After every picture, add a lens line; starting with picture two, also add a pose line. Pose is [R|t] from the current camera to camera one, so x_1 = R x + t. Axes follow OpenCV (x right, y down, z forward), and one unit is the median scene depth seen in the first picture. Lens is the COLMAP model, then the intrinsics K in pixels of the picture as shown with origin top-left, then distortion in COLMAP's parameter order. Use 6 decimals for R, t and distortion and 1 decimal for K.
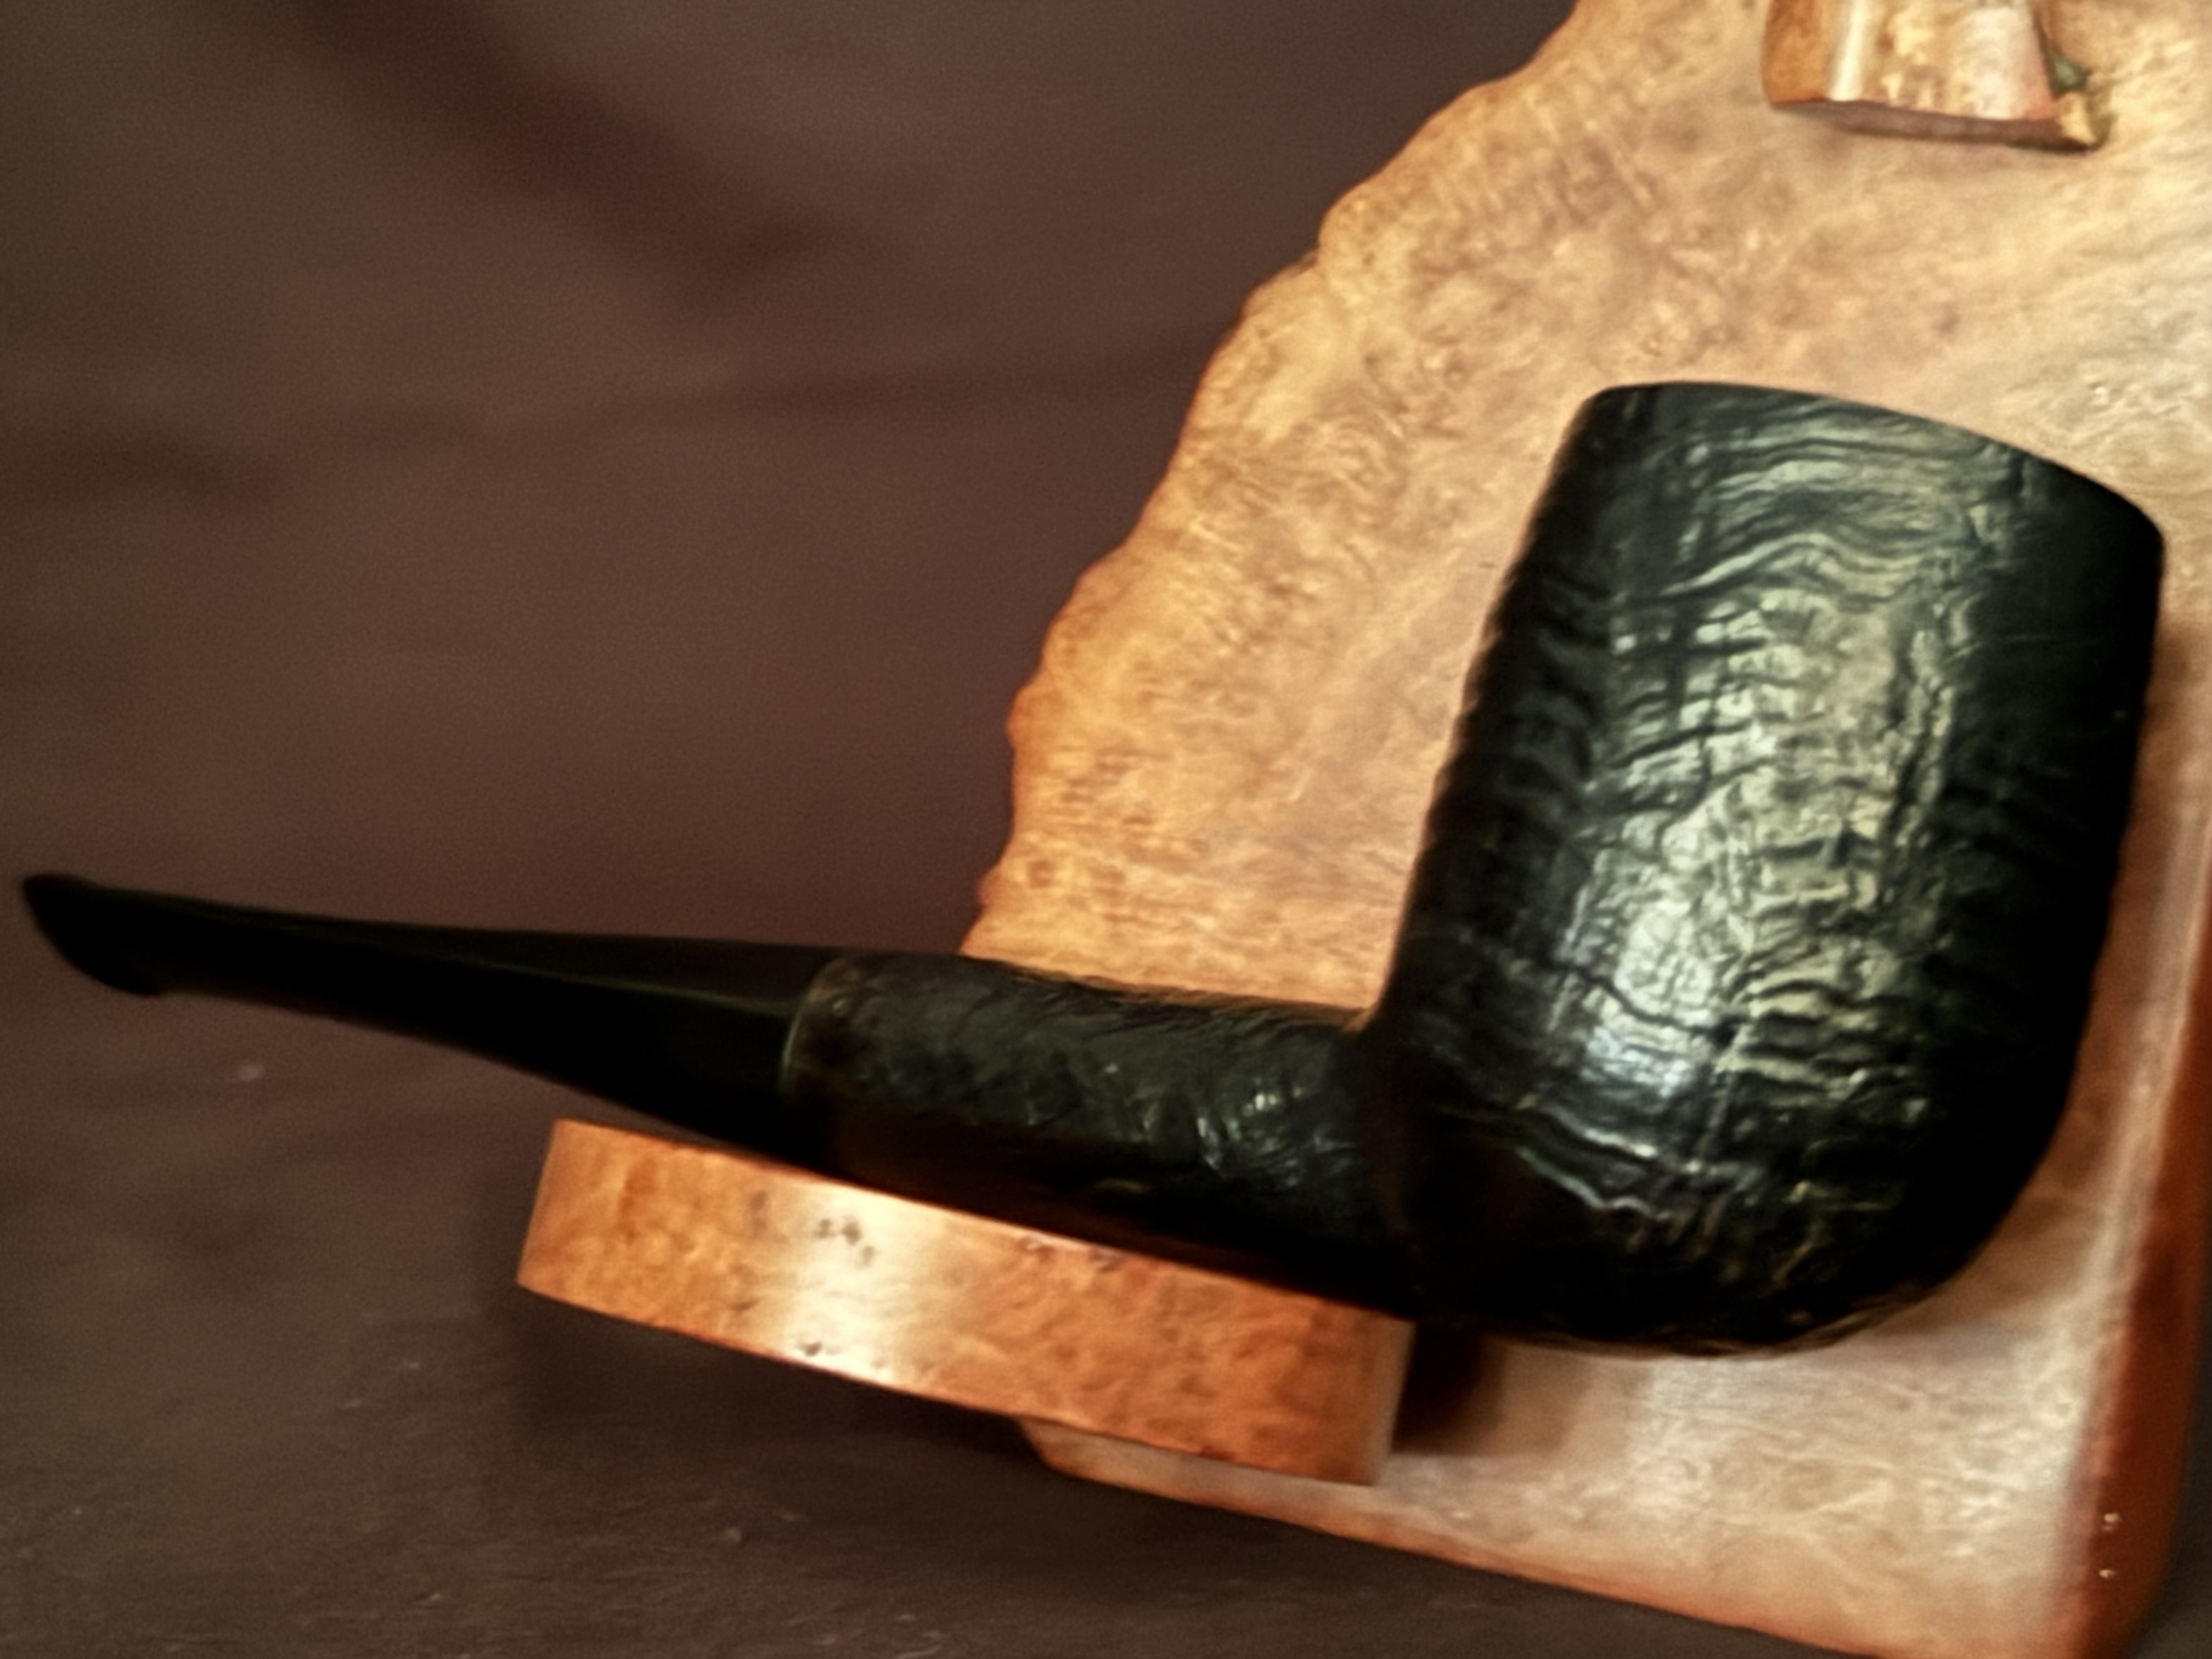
lens RADIAL K [[4545.9, 0, 1132.4], [0, 4545.9, 787.9], [0, 0, 1]] dist [0.180492, 0.000000]
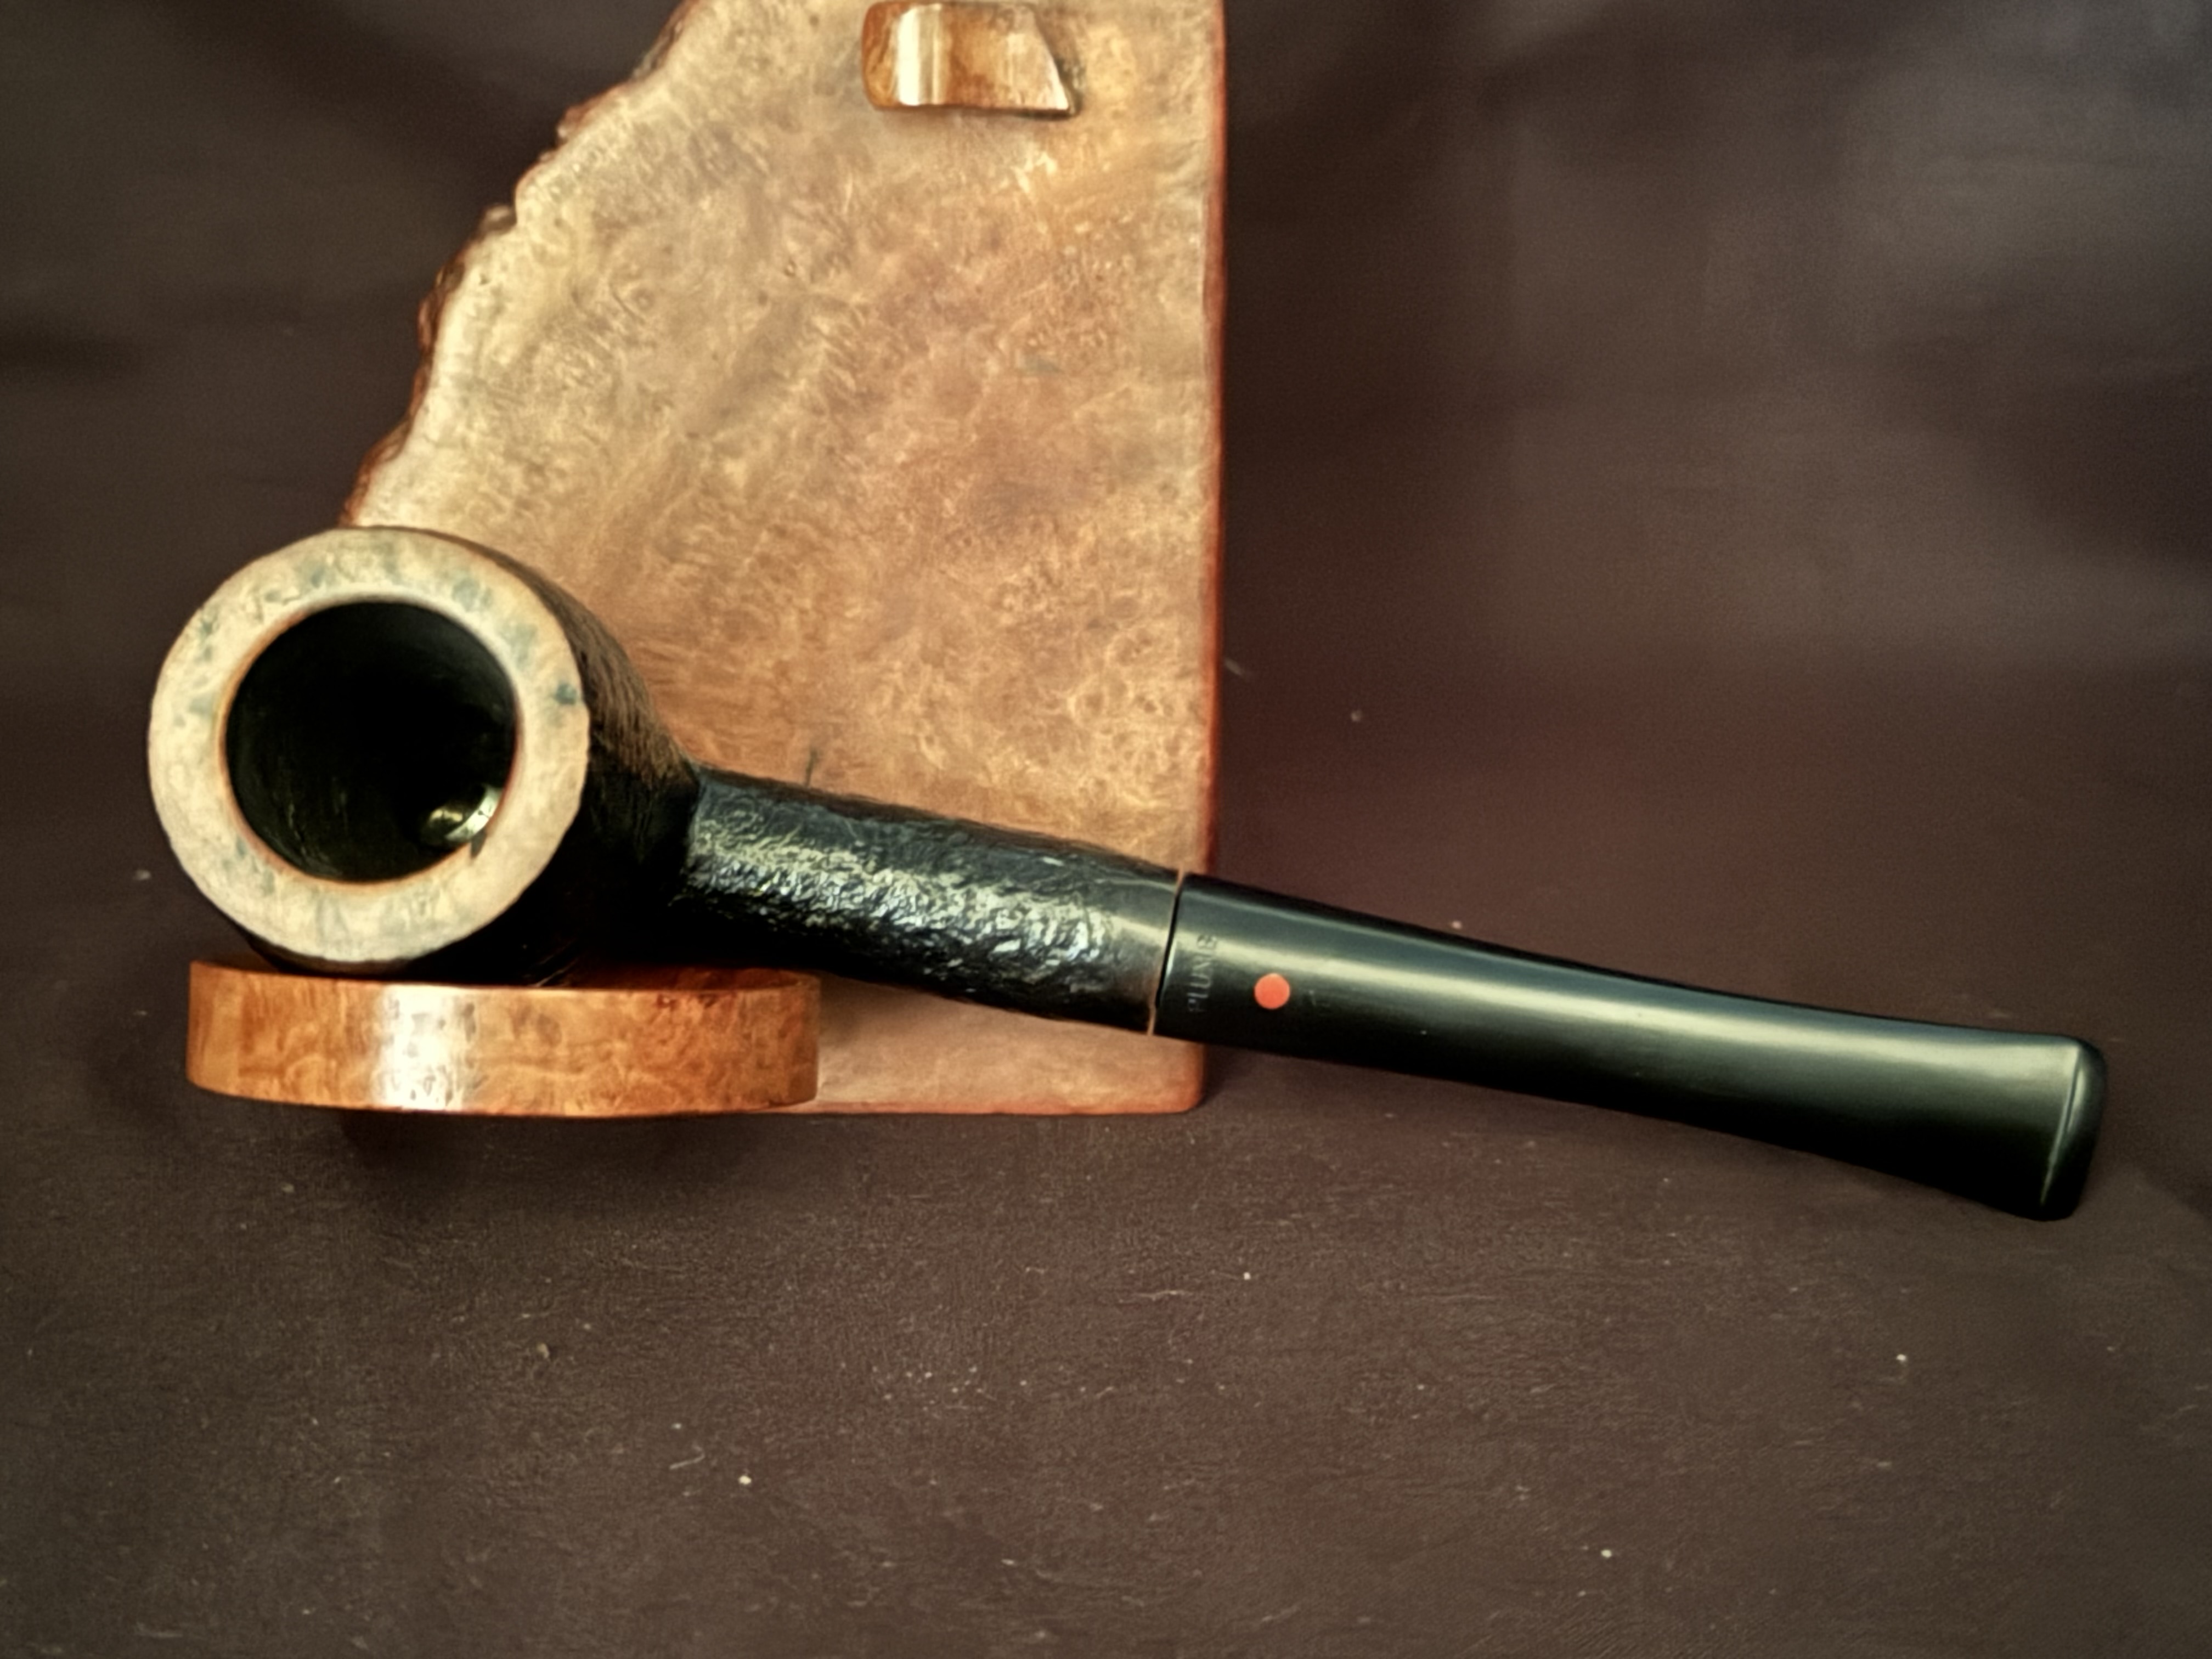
lens RADIAL K [[3674.7, 0, 1124.6], [0, 3674.7, 818.8], [0, 0, 1]] dist [0.070480, 0.000000]
pose [[0.863779, -0.196955, 0.463783, -0.363019], [0.111762, 0.972403, 0.204799, -0.153290], [-0.491320, -0.125068, 0.861953, -0.070207]]
